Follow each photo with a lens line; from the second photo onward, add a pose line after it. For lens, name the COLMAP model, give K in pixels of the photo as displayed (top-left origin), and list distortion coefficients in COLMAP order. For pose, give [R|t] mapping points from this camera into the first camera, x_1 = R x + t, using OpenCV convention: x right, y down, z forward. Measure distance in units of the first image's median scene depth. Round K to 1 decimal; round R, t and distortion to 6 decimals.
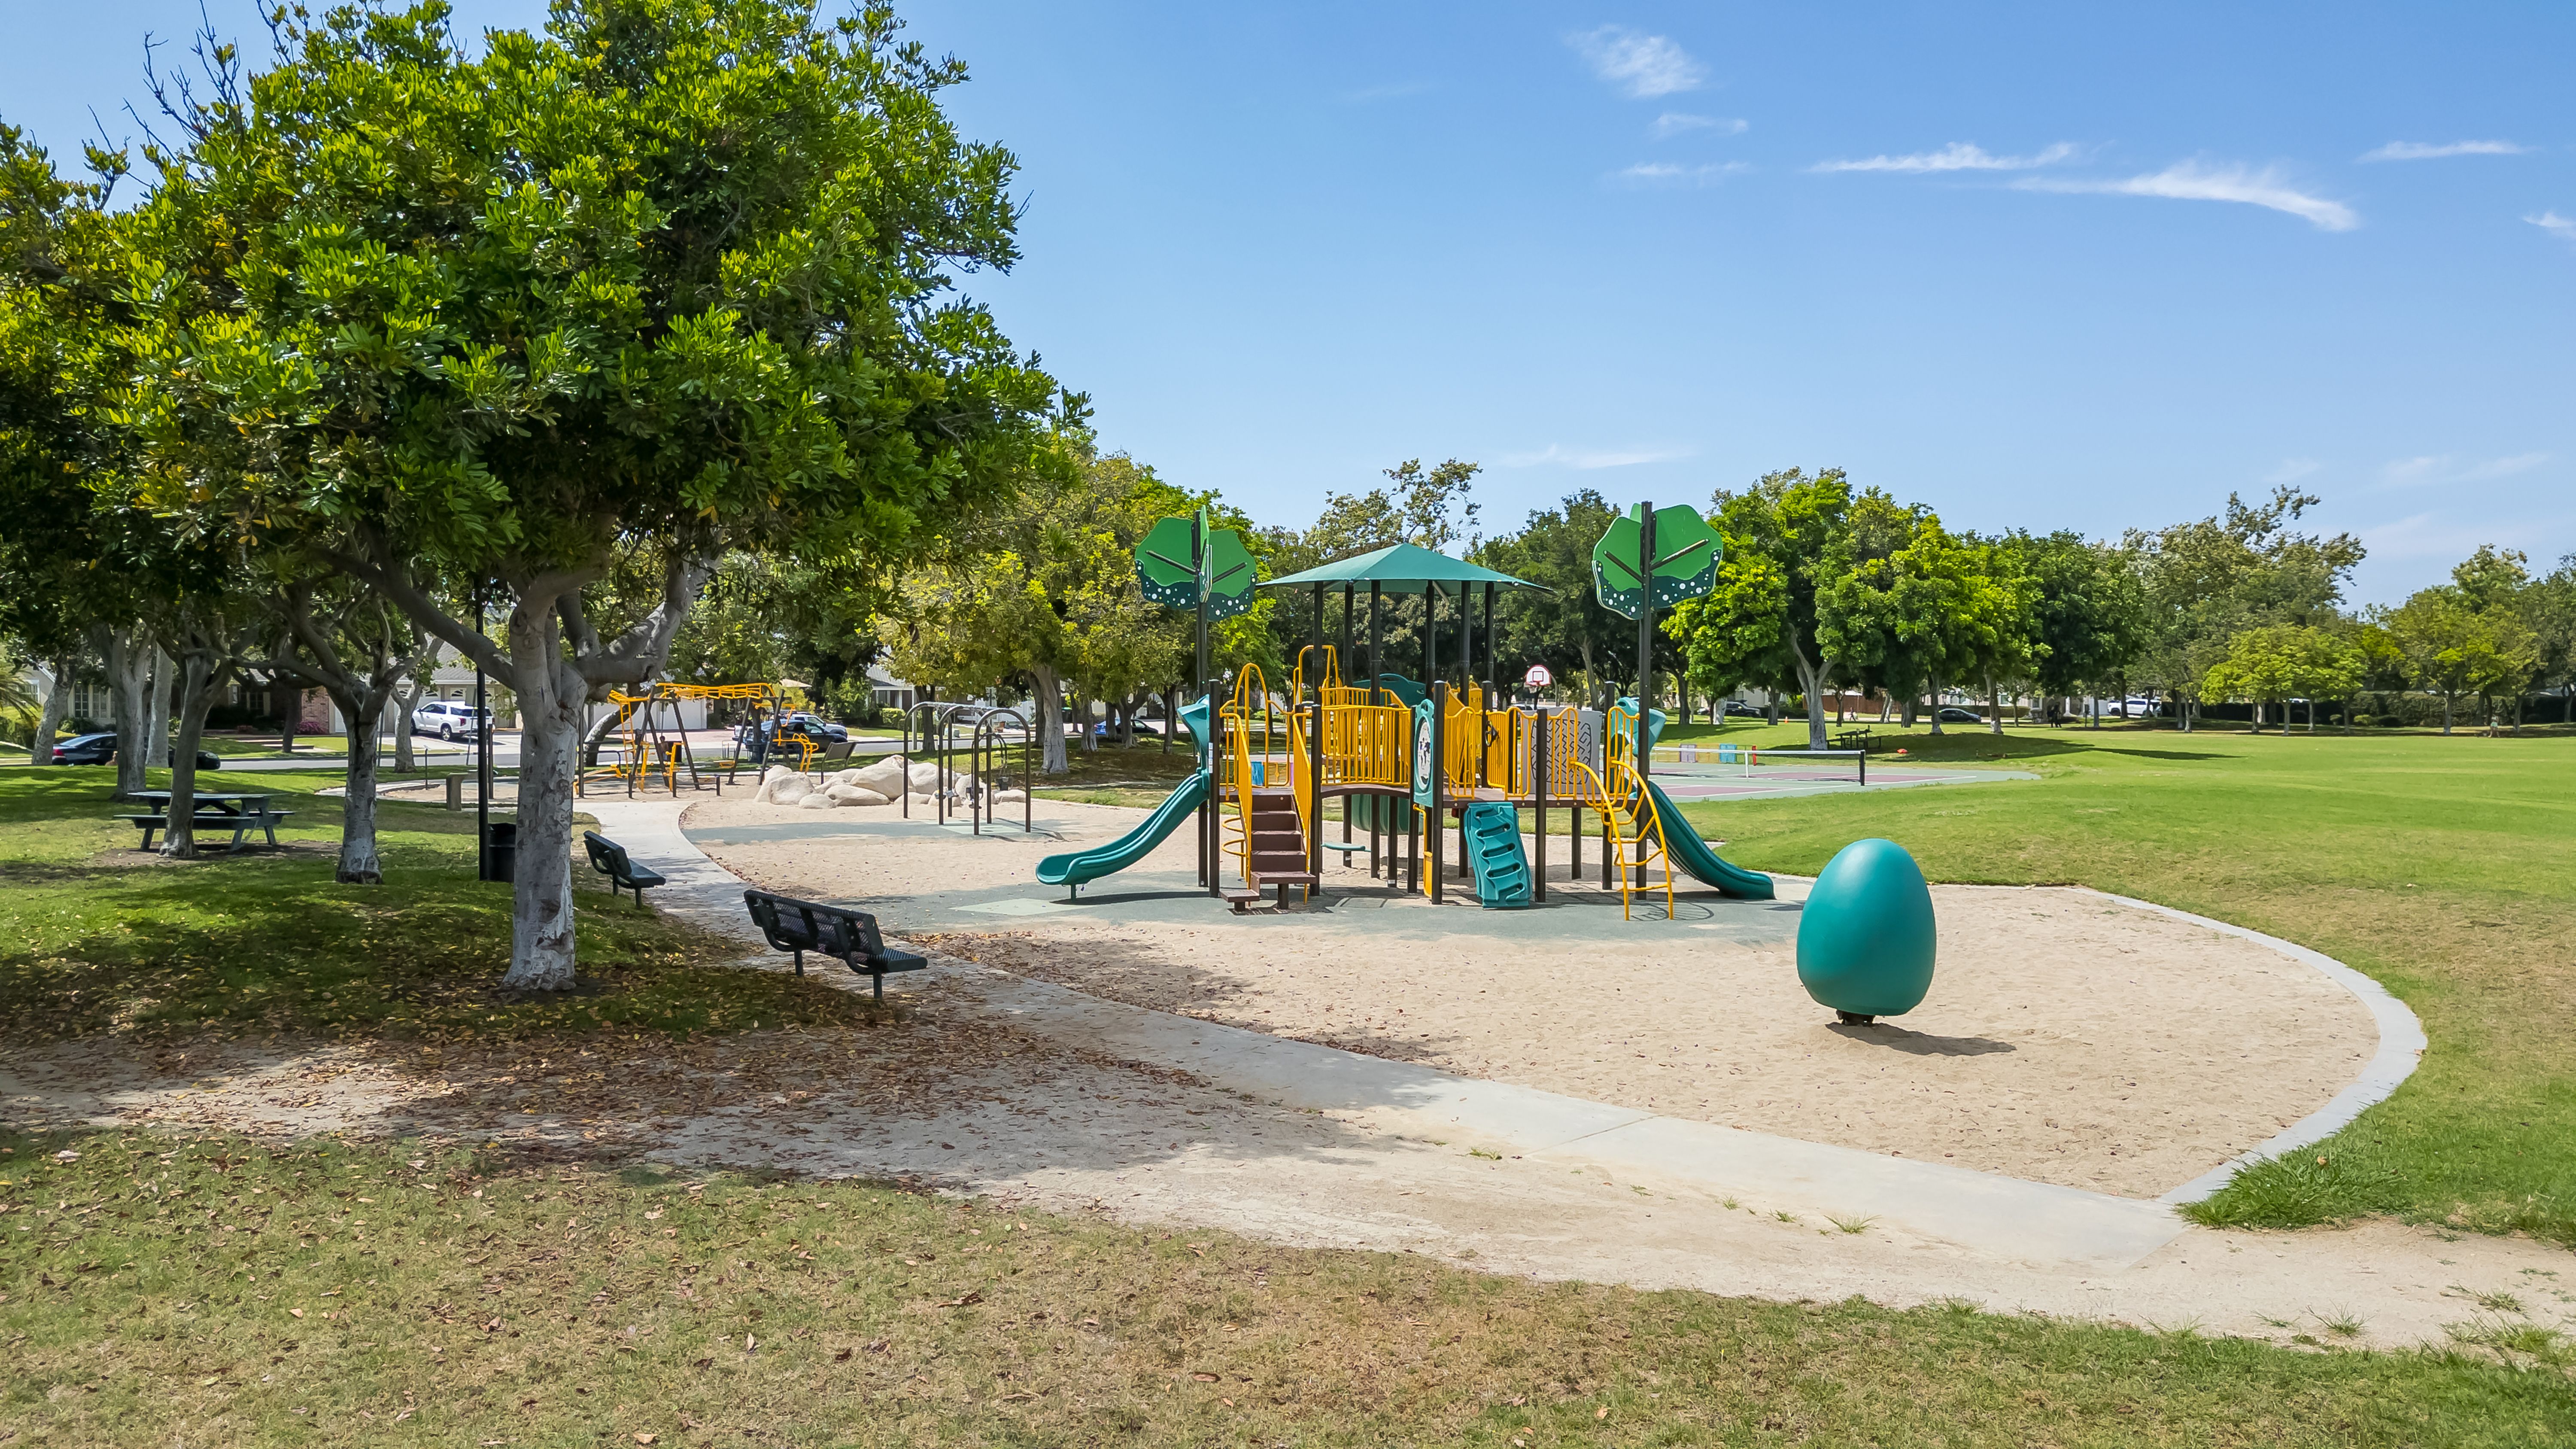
lens RADIAL K [[1764.9, 0, 1350.0], [0, 1764.9, 759.9], [0, 0, 1]] dist [0.100444, -0.106518]
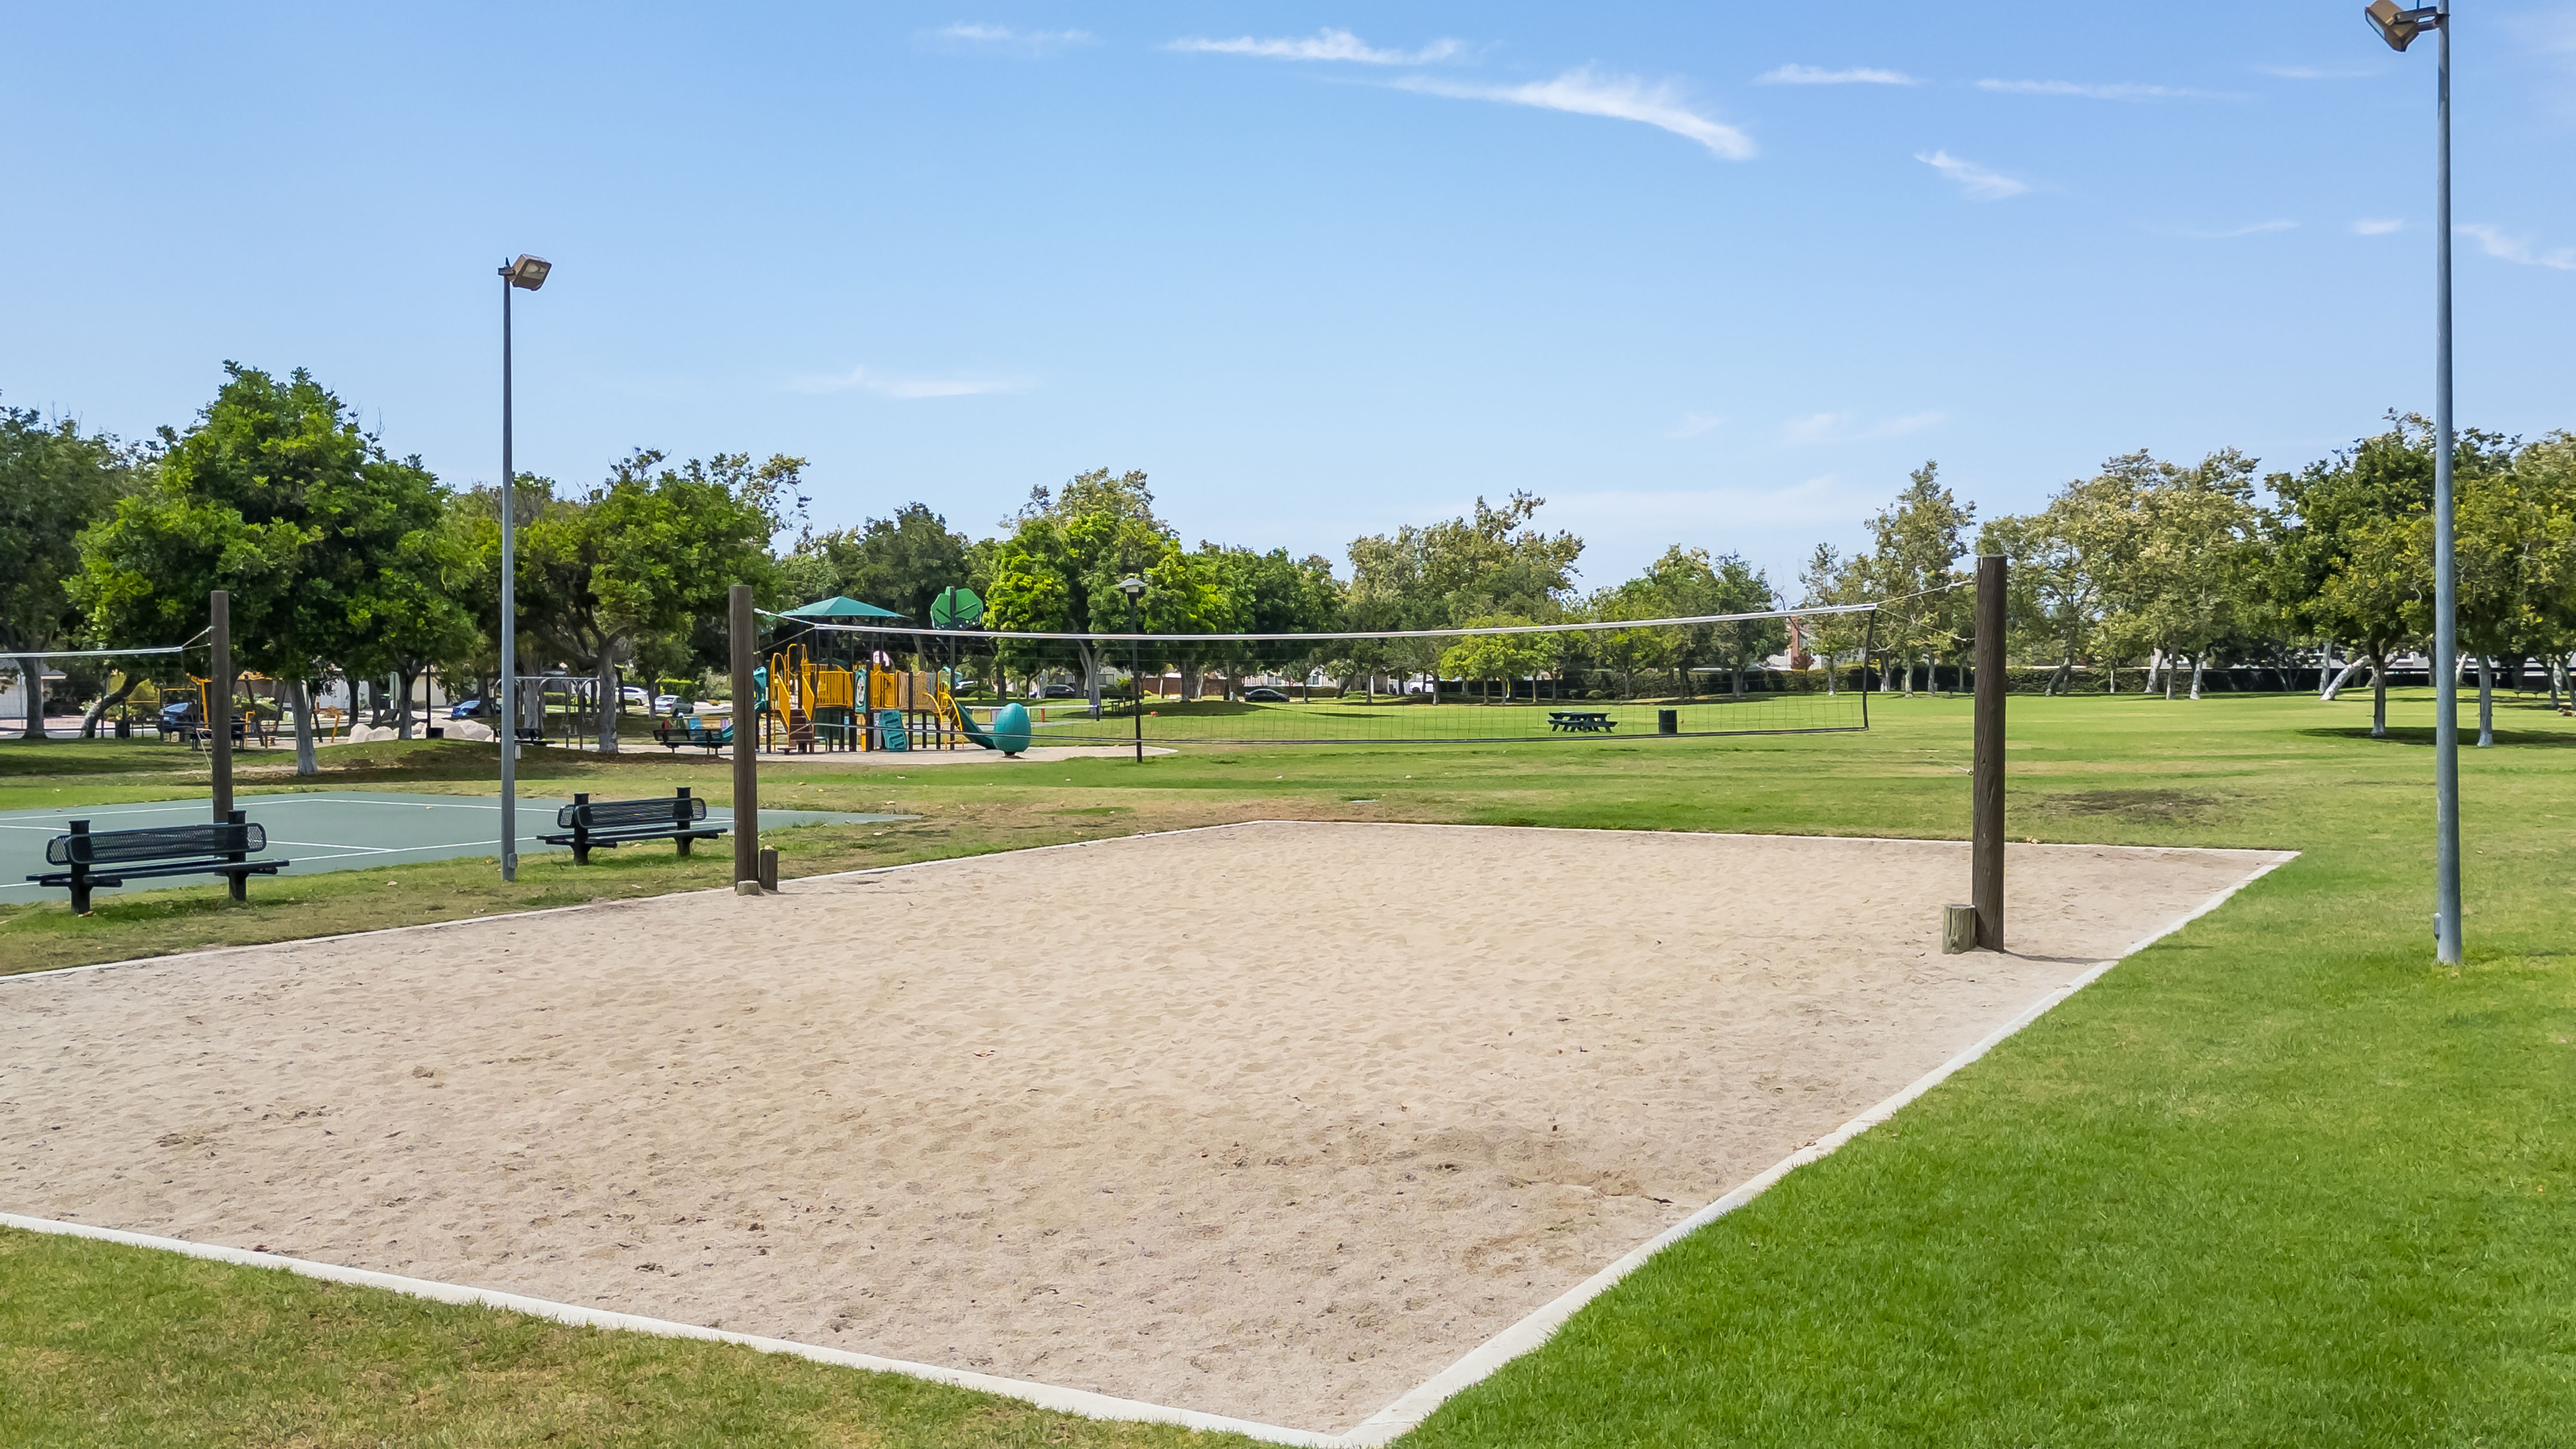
lens RADIAL K [[2305.9, 0, 1288.0], [0, 2305.9, 724.5], [0, 0, 1]] dist [0.127093, -0.322442]
pose [[0.956903, -0.017564, 0.289876, -0.054821], [0.023436, 0.999584, -0.016796, 0.018534], [-0.289460, 0.022866, 0.956917, -0.379221]]
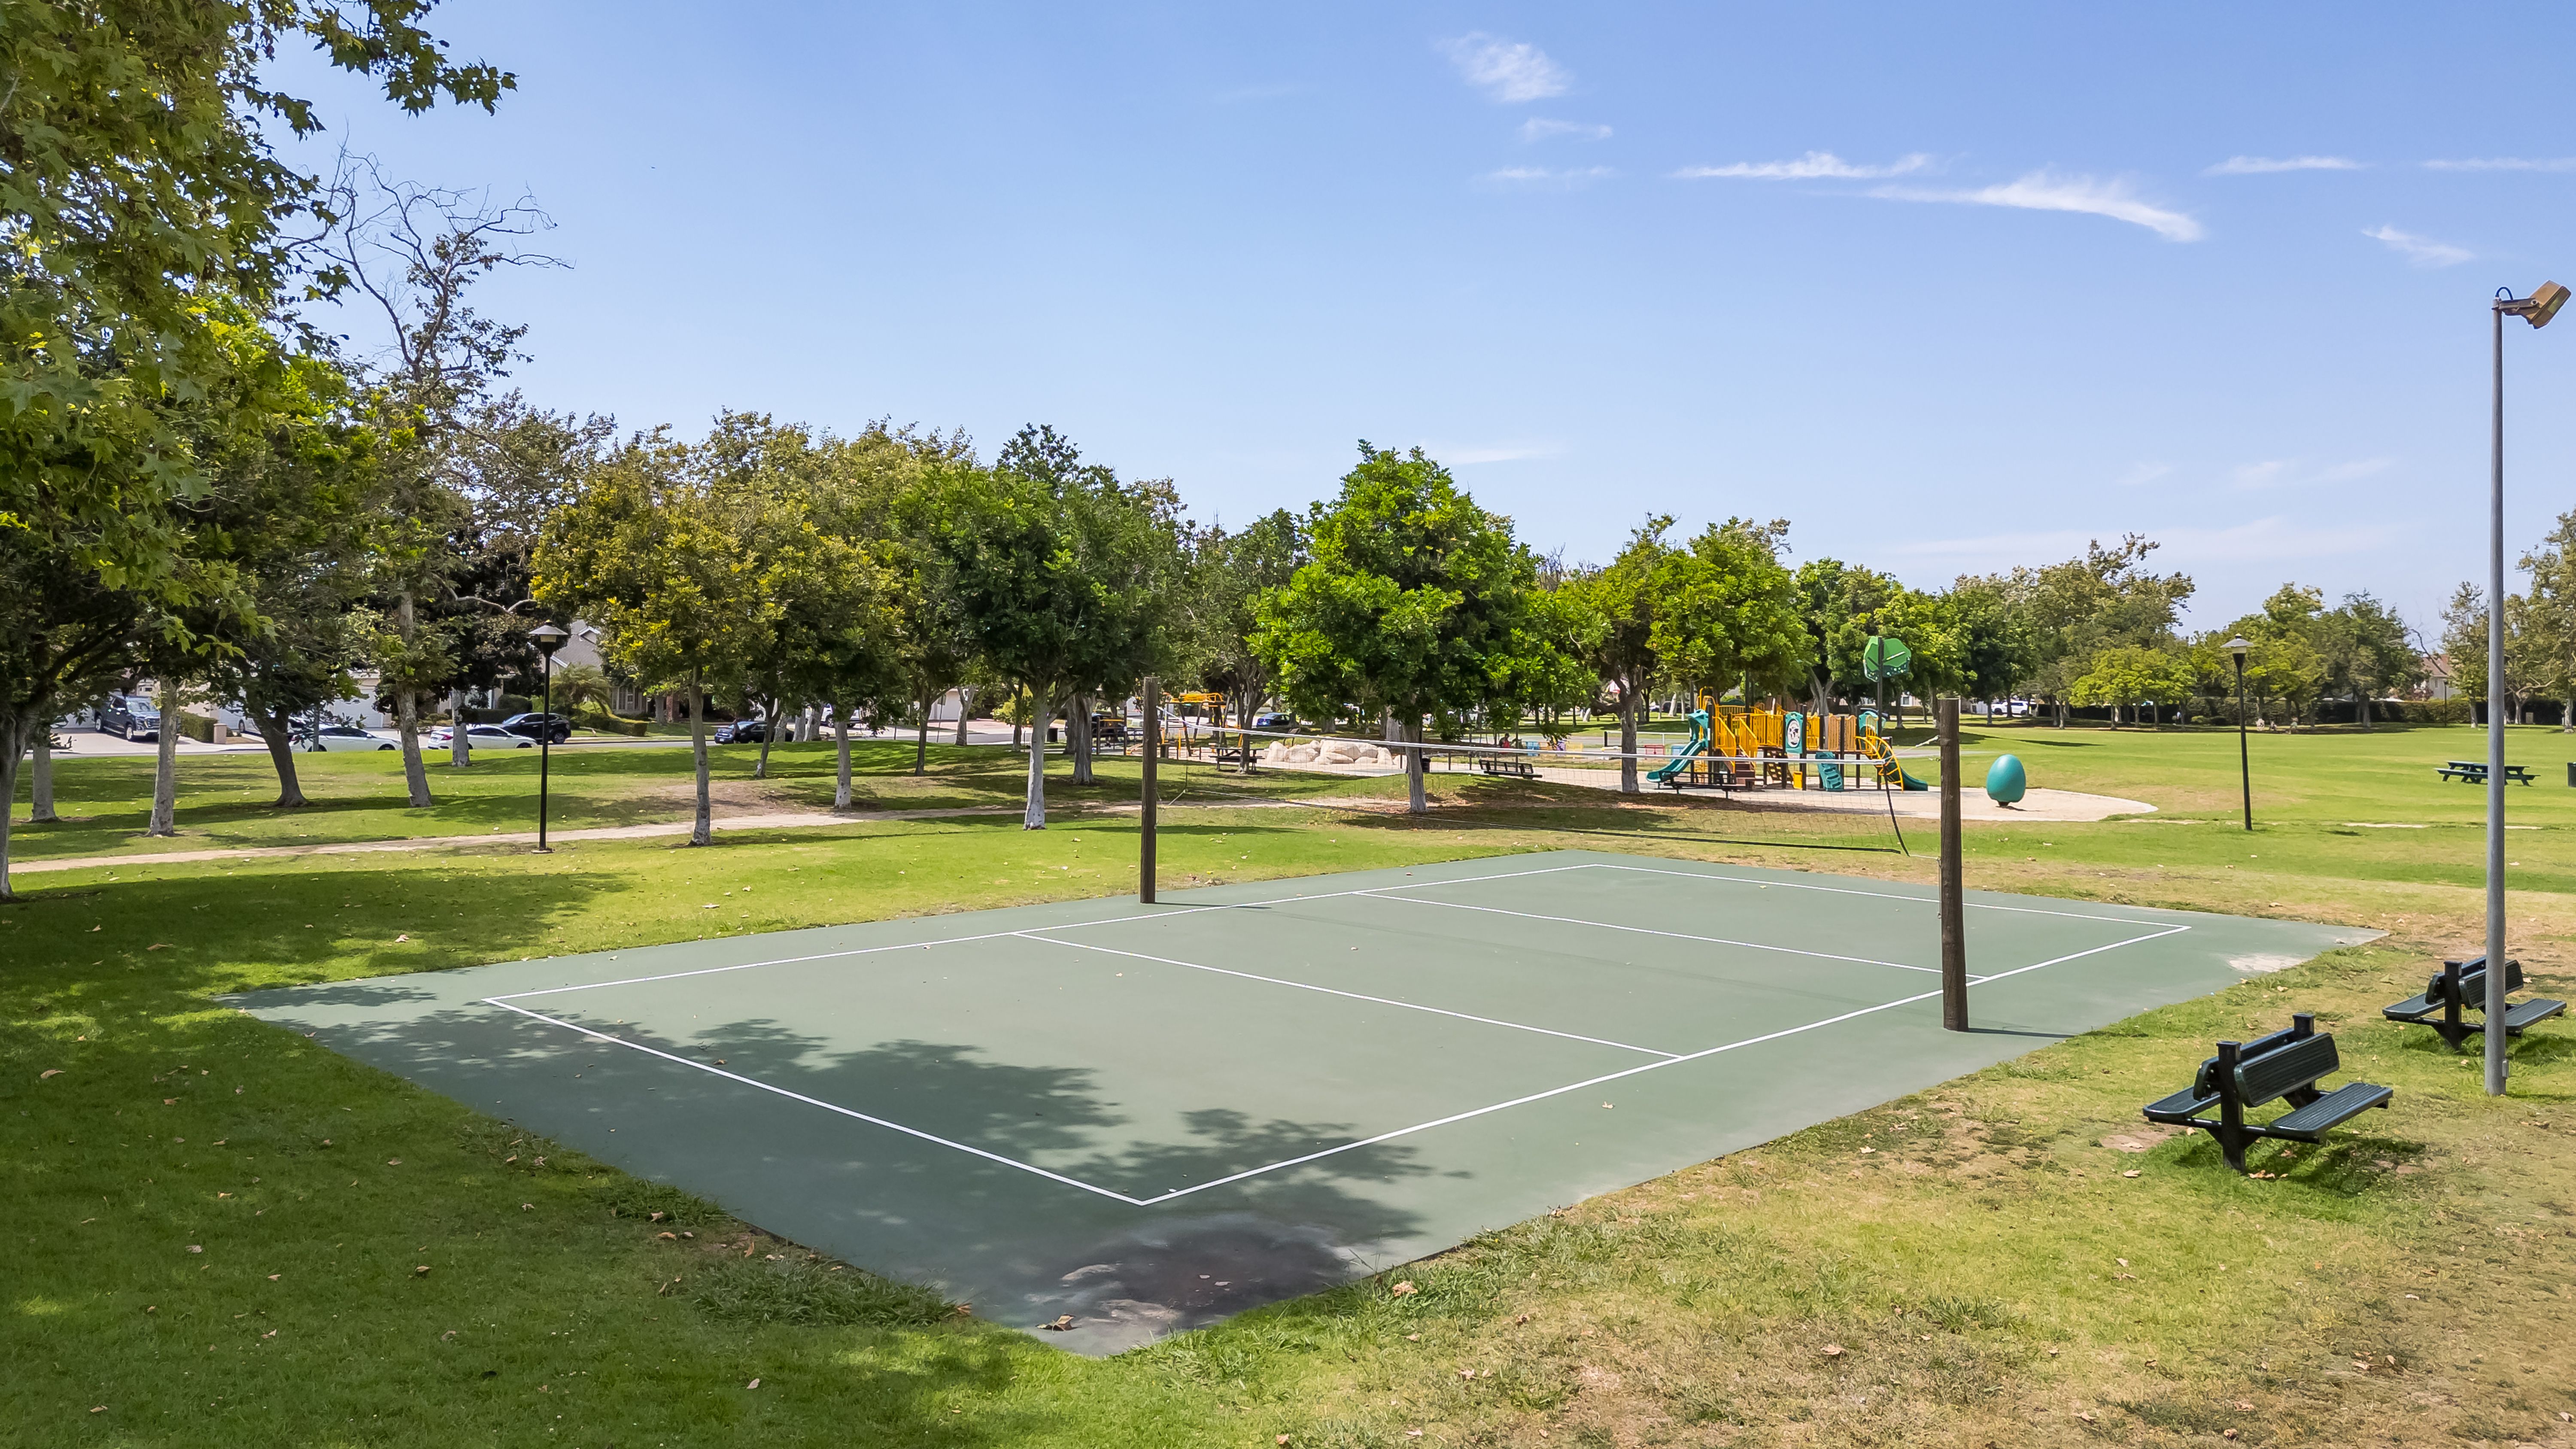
lens RADIAL K [[1833.9, 0, 1282.5], [0, 1833.9, 654.4], [0, 0, 1]] dist [0.115137, -0.118297]
pose [[0.998904, 0.003713, 0.046651, -0.146372], [-0.001153, 0.998497, -0.054793, 0.005097], [-0.046784, 0.054679, 0.997407, -0.293897]]
